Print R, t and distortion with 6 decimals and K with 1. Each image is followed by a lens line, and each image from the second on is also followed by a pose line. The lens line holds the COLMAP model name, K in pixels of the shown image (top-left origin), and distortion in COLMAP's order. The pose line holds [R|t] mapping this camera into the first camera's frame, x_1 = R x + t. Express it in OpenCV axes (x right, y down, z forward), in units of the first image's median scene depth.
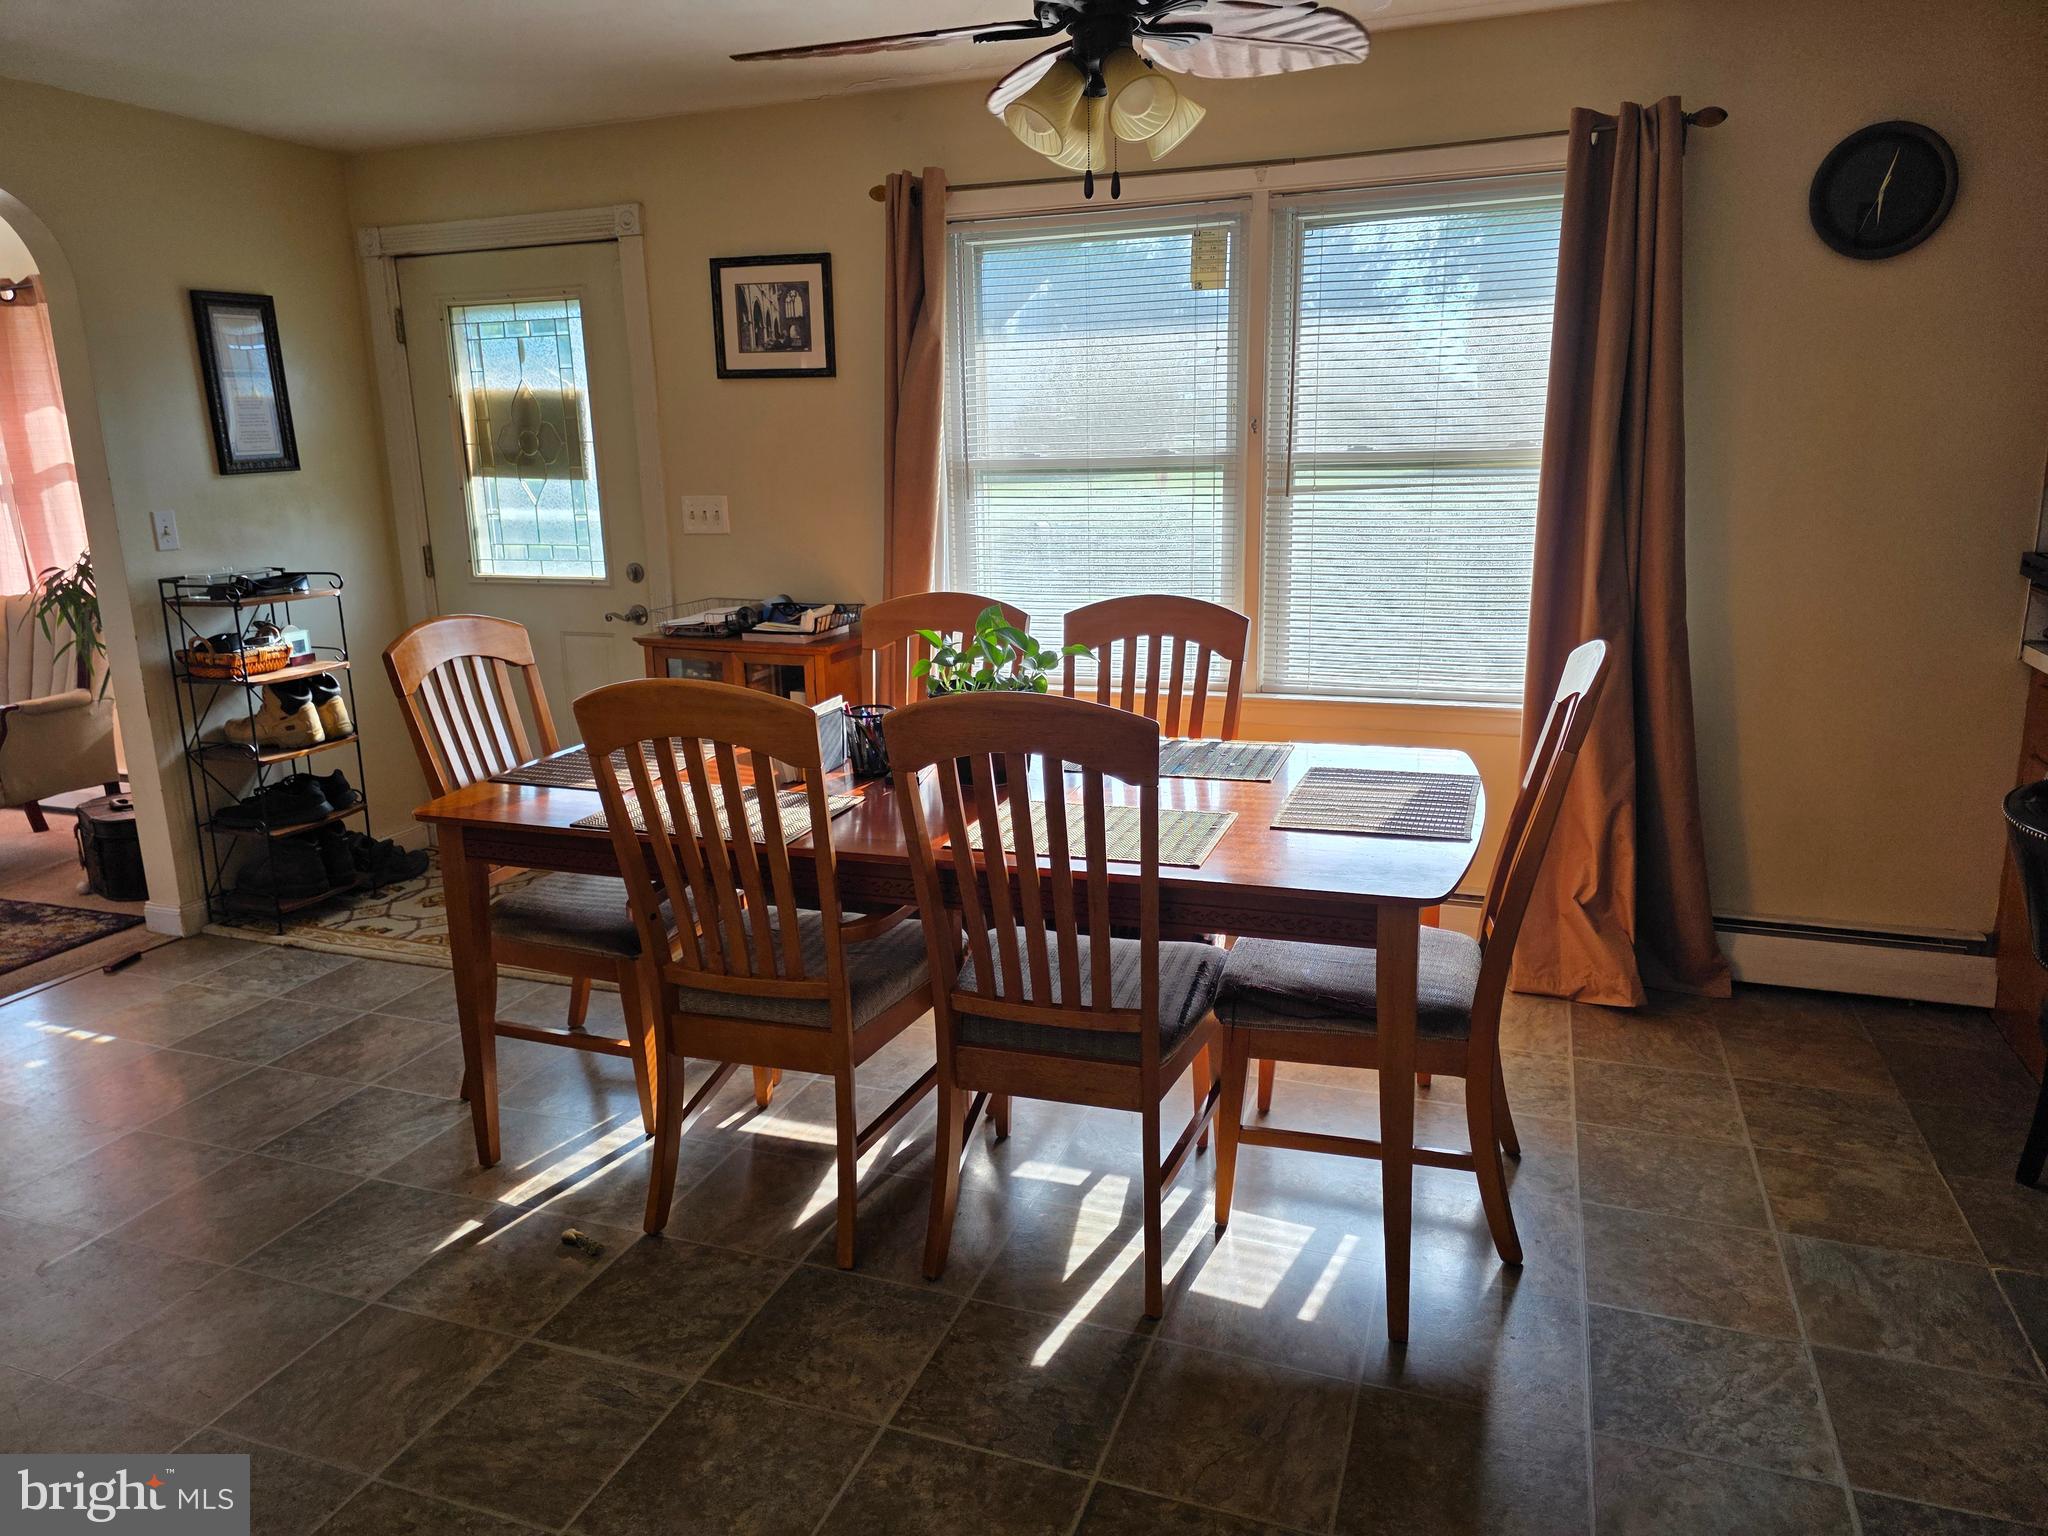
lens RADIAL K [[1375.1, 0, 1017.7], [0, 1375.1, 768.0], [0, 0, 1]] dist [0.064828, -0.059431]
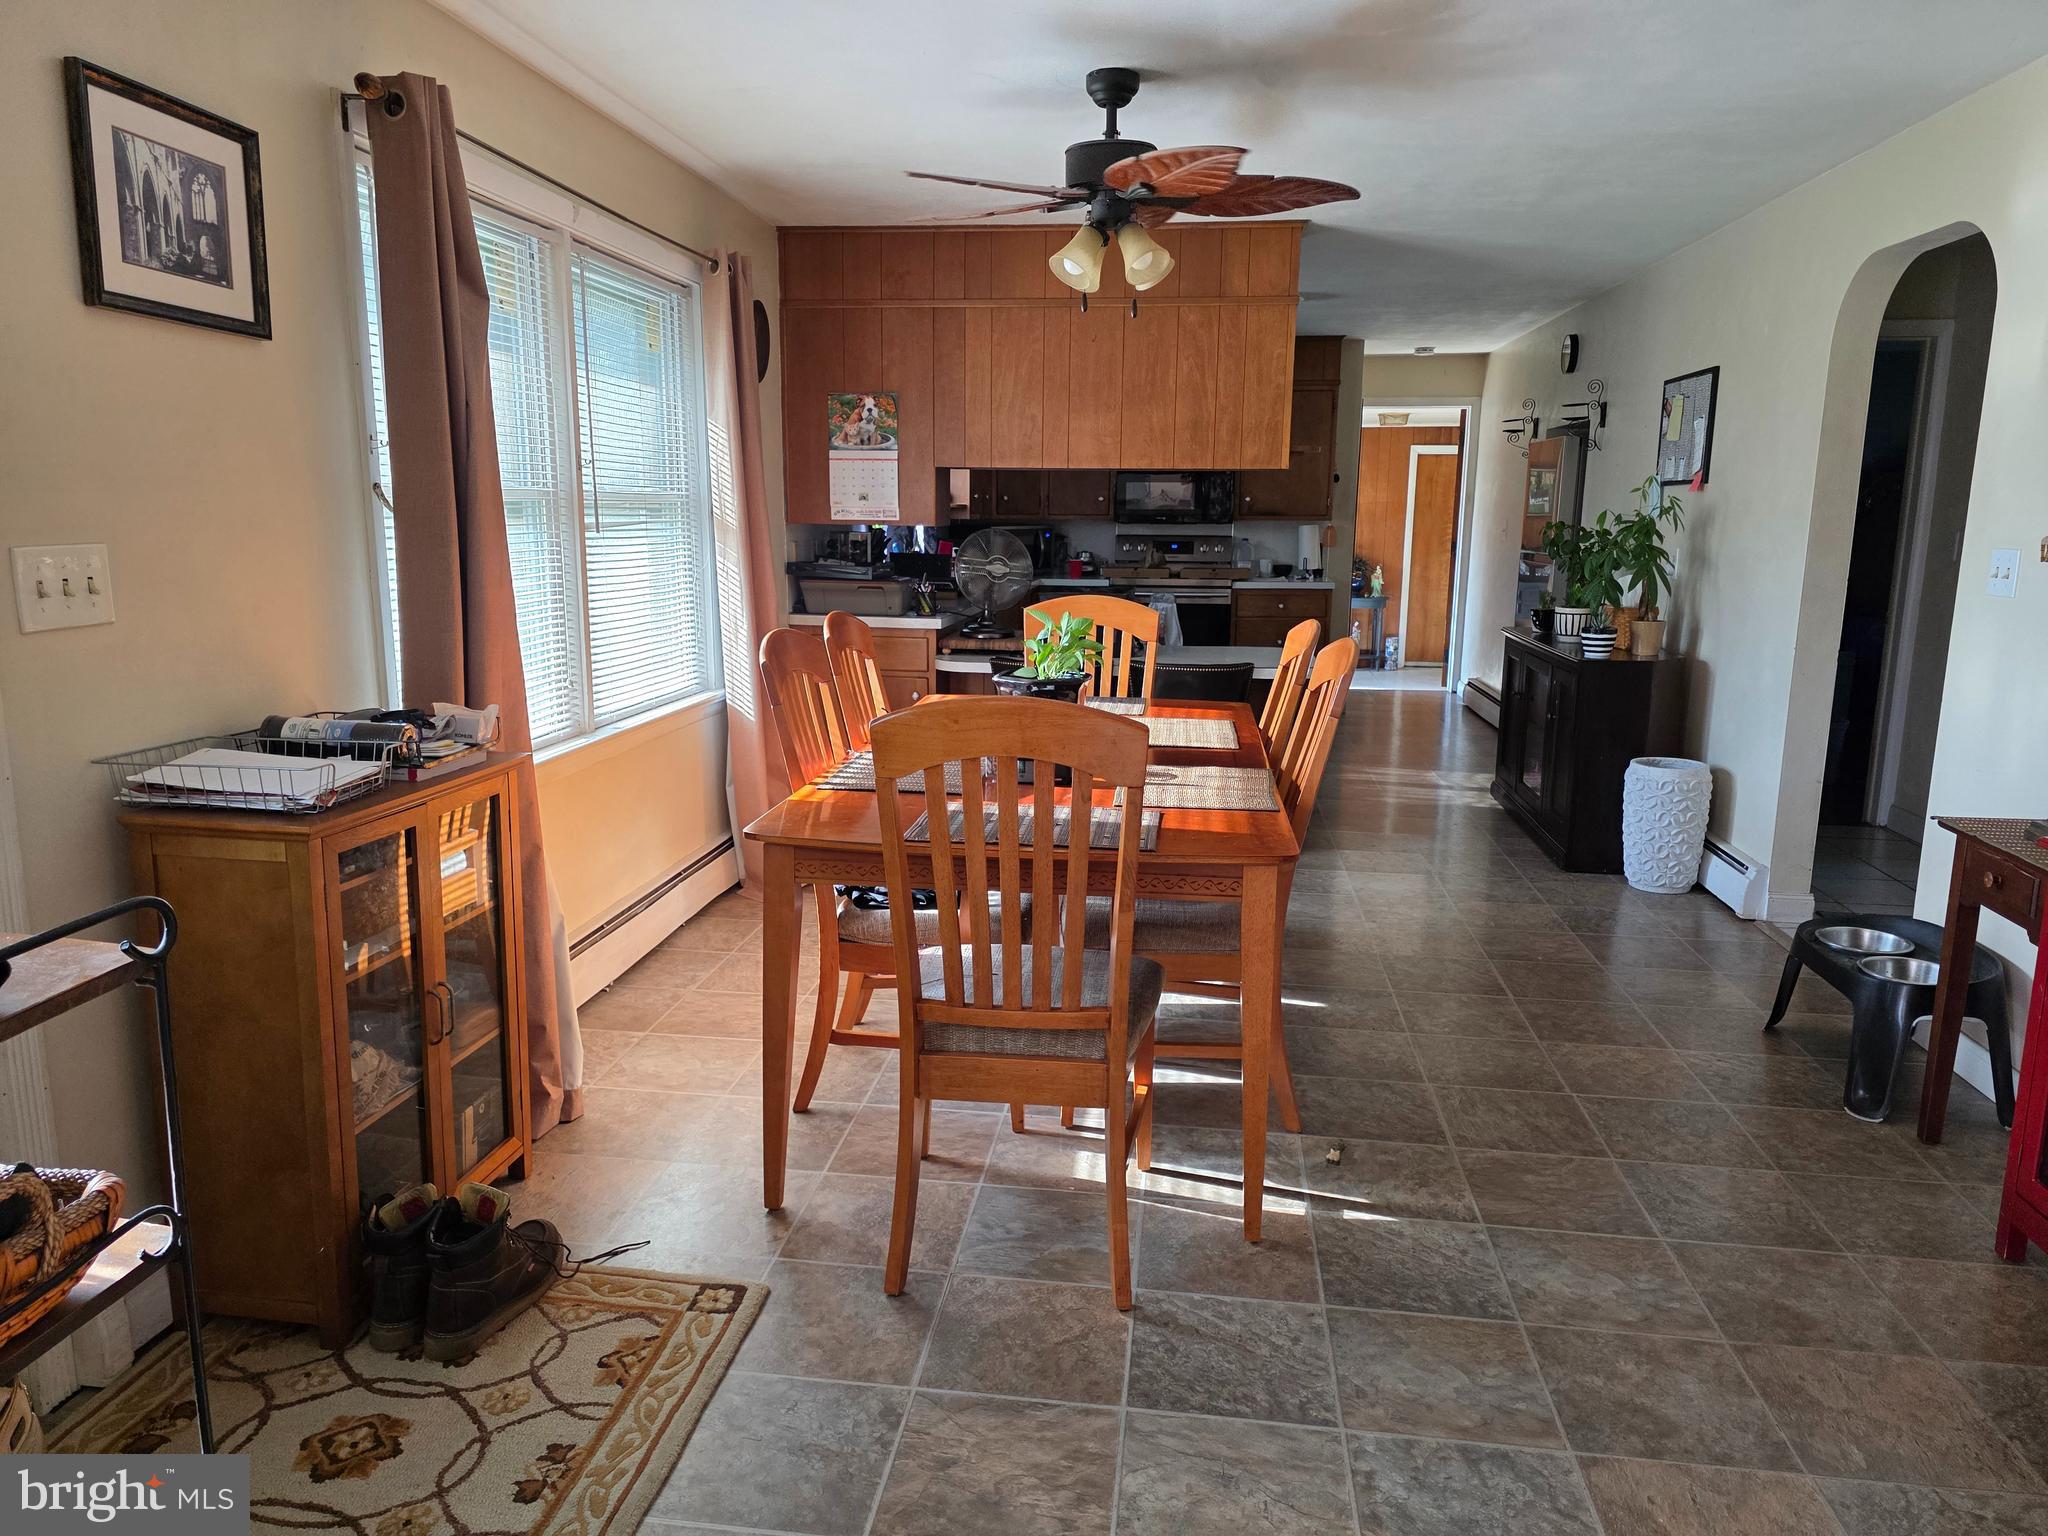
lens RADIAL K [[1375.1, 0, 1016.3], [0, 1375.1, 767.0], [0, 0, 1]] dist [0.064828, -0.059431]
pose [[-0.220544, -0.161883, 0.961849, -0.806643], [0.229034, 0.949963, 0.212398, -0.162111], [-0.948105, 0.267140, -0.172432, 0.845342]]
